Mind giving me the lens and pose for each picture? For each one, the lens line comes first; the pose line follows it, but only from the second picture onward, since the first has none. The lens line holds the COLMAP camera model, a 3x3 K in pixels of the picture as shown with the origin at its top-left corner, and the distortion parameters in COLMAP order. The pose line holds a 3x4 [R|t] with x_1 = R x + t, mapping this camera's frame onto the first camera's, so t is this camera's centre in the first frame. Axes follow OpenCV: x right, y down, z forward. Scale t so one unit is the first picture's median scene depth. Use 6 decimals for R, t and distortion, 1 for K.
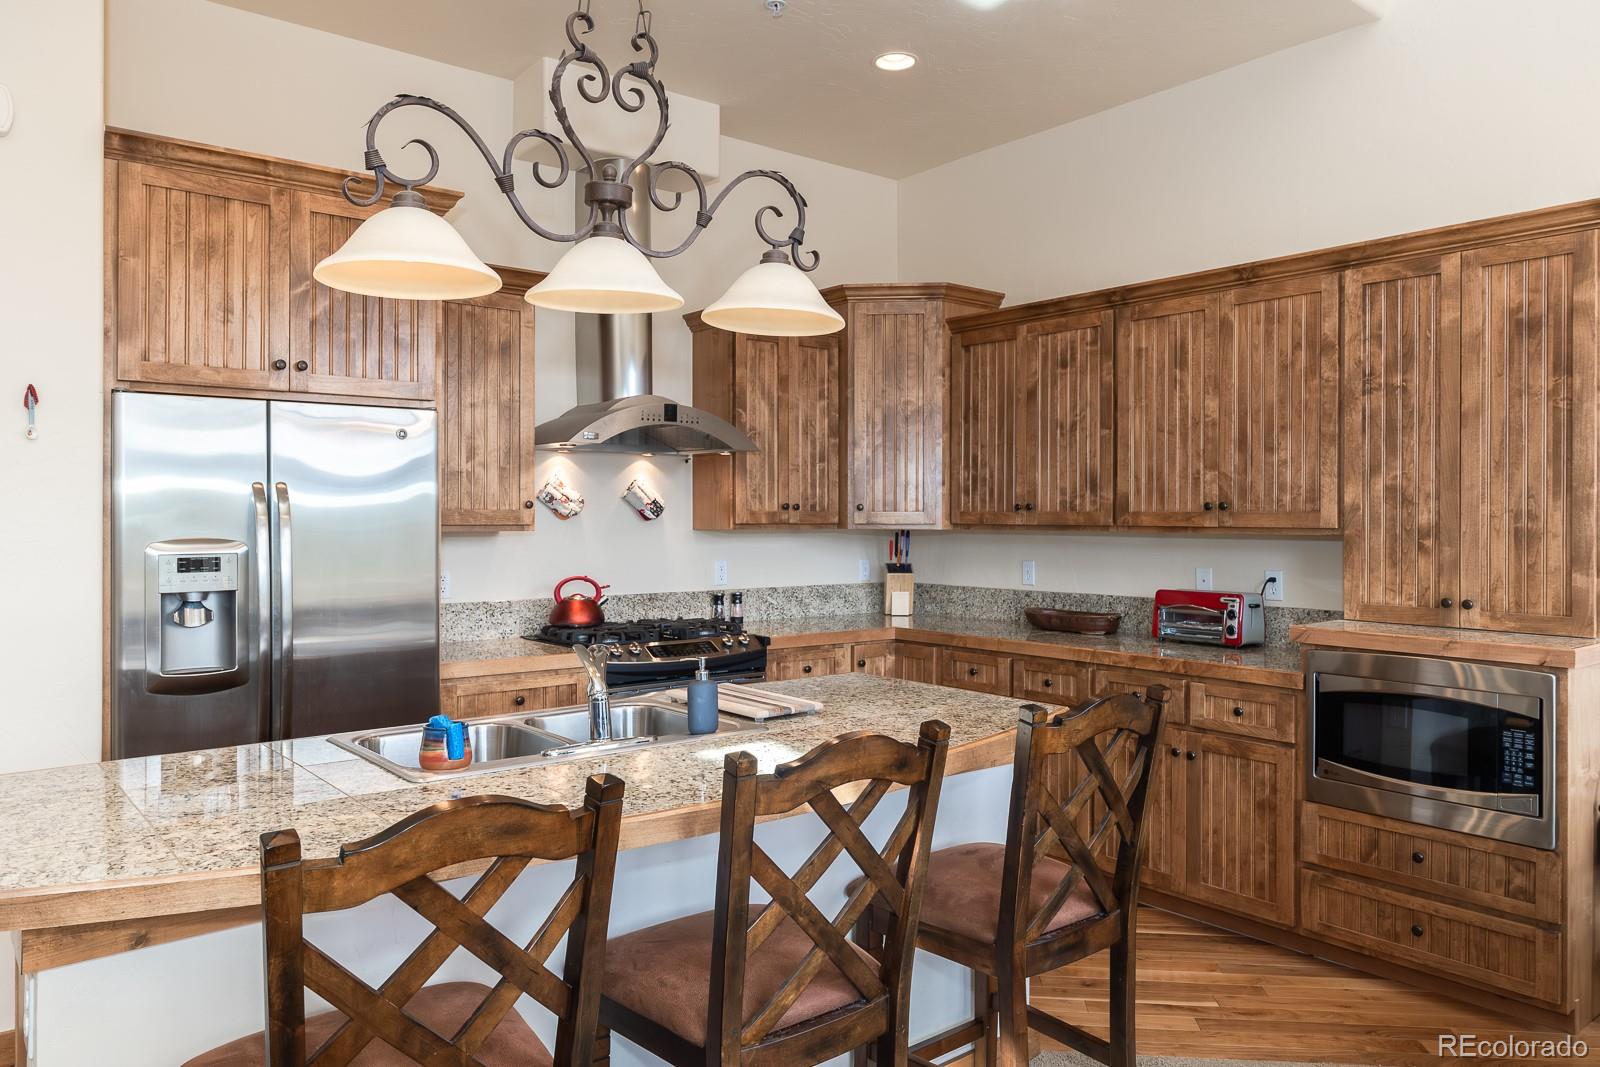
lens RADIAL K [[1124.5, 0, 800.0], [0, 1124.5, 513.3], [0, 0, 1]] dist [-0.003904, 0.000438]
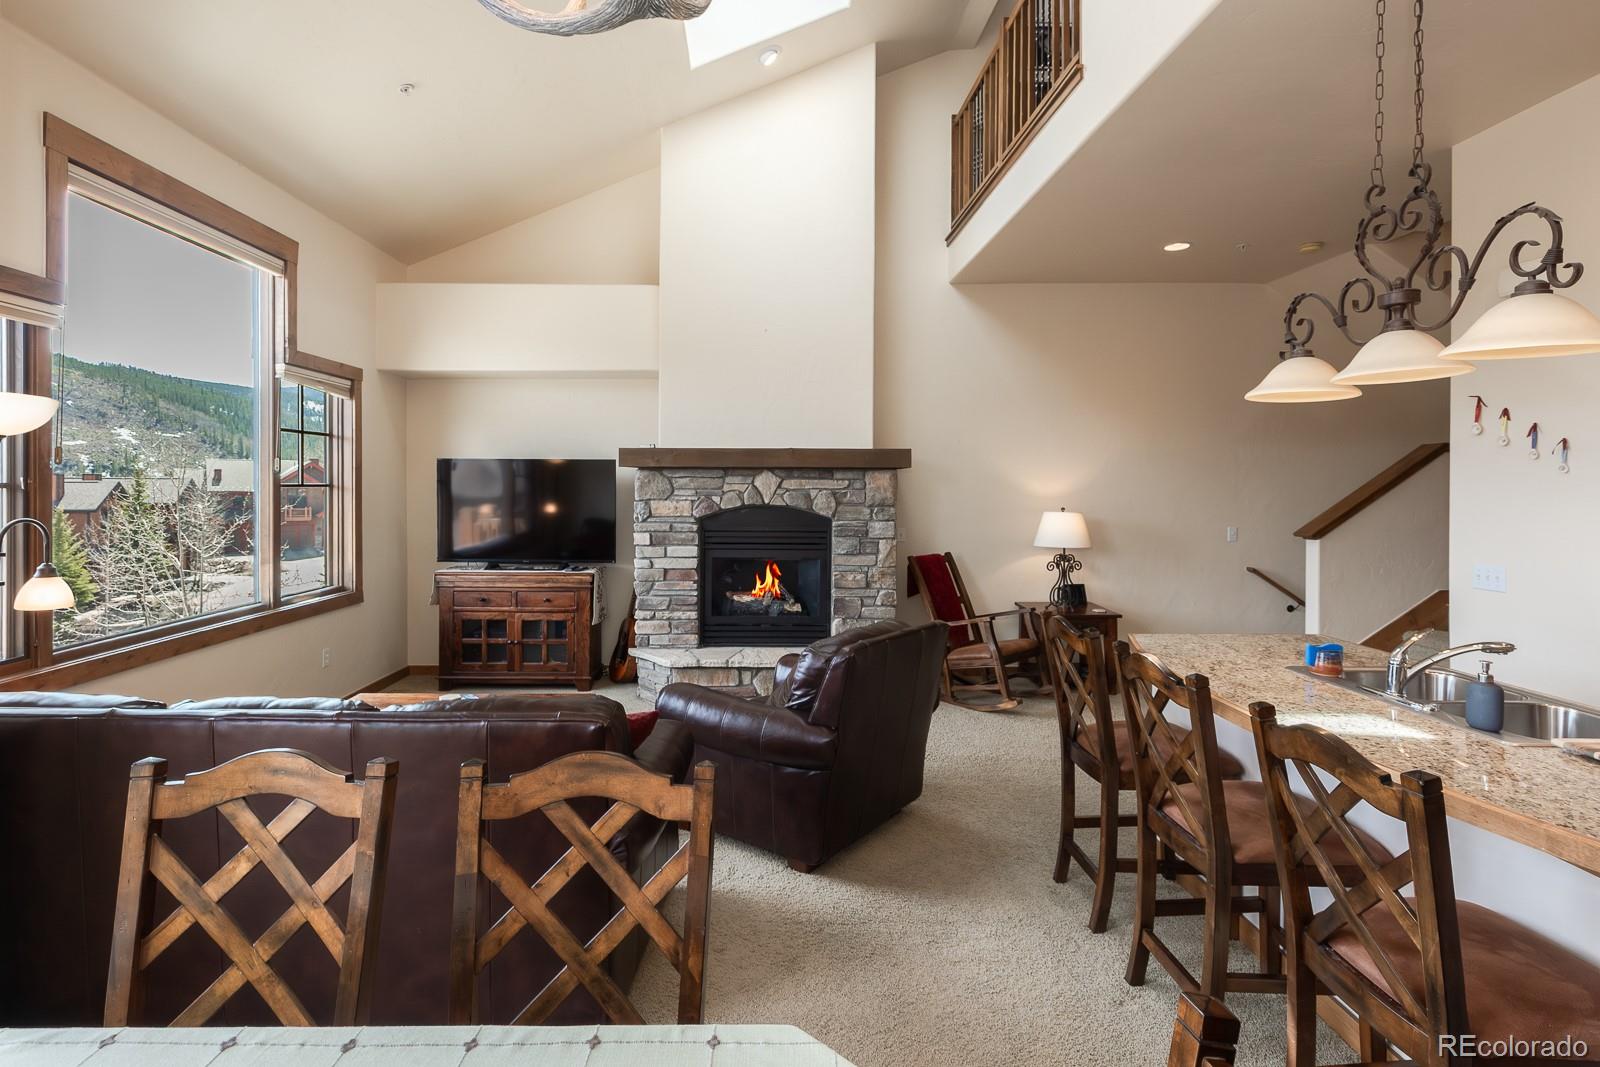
lens RADIAL K [[785.4, 0, 780.2], [0, 785.4, 488.3], [0, 0, 1]] dist [-0.000960, 0.000700]
pose [[-0.615223, -0.003221, -0.788347, 0.637708], [-0.007097, 0.999974, 0.001453, -0.028817], [0.788321, 0.006489, -0.615230, 0.602332]]
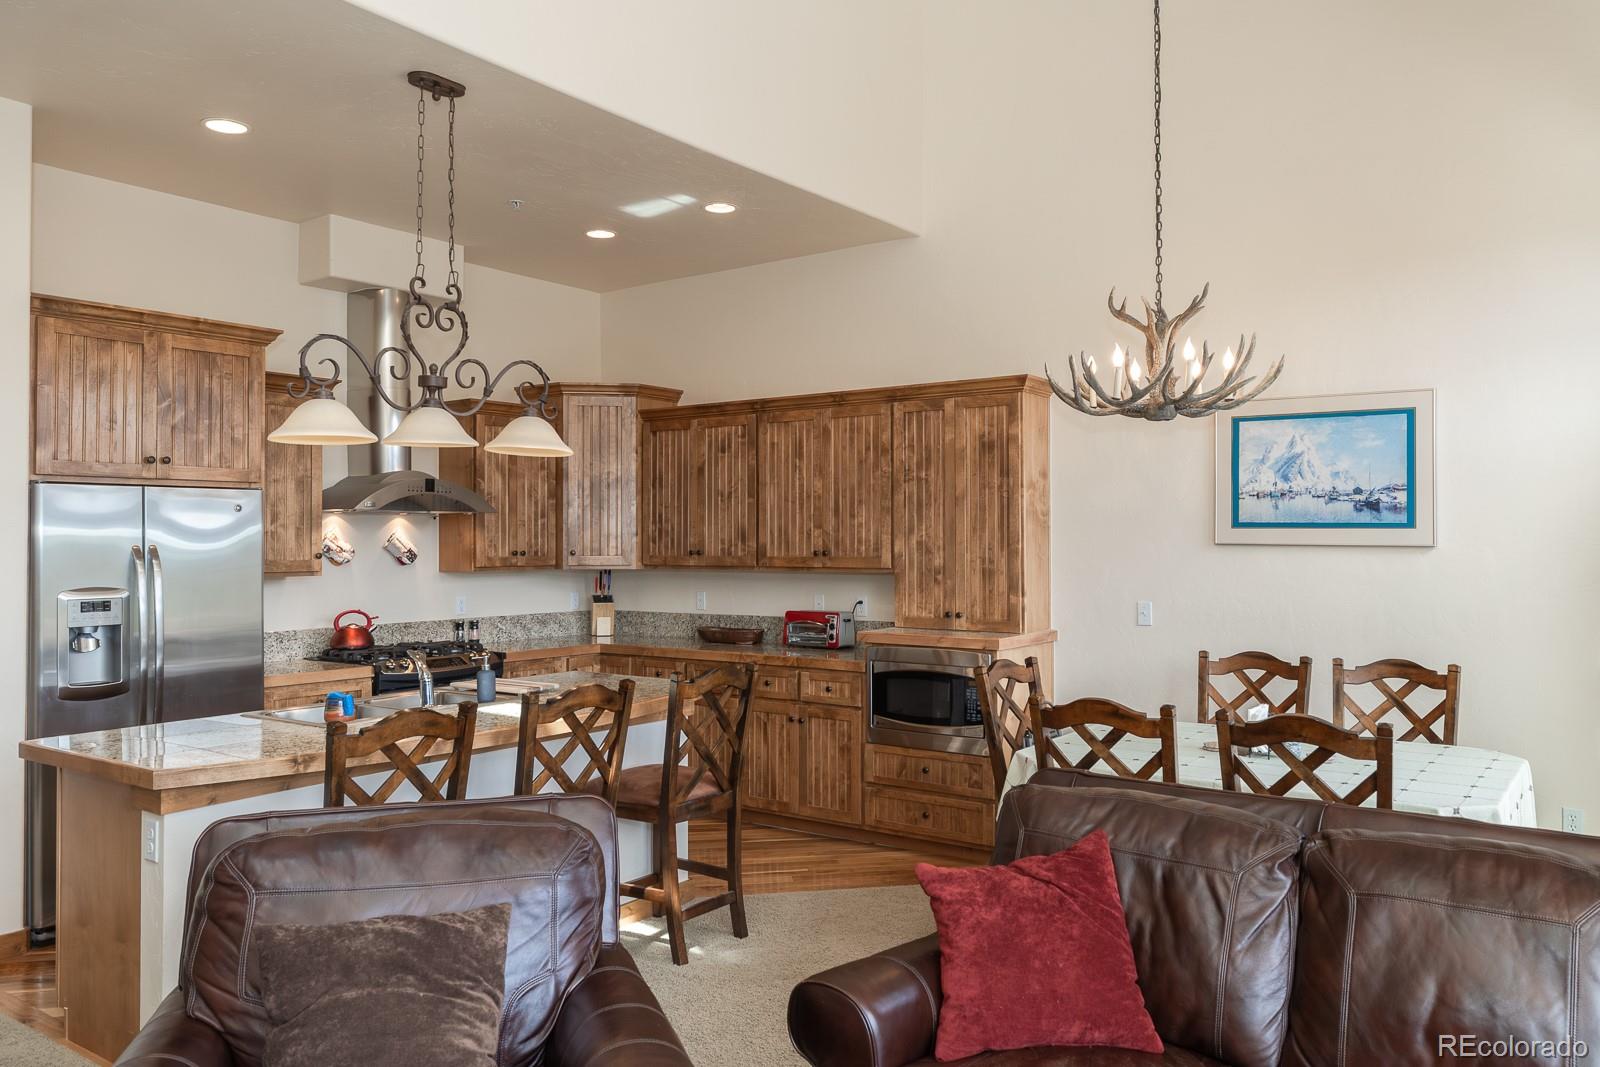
lens RADIAL K [[1177.2, 0, 815.2], [0, 1177.2, 512.1], [0, 0, 1]] dist [-0.003997, 0.002090]
pose [[0.963358, 0.001052, 0.268216, -0.055005], [0.005097, 0.999740, -0.022228, -0.027222], [-0.268170, 0.022781, 0.963102, -0.514163]]
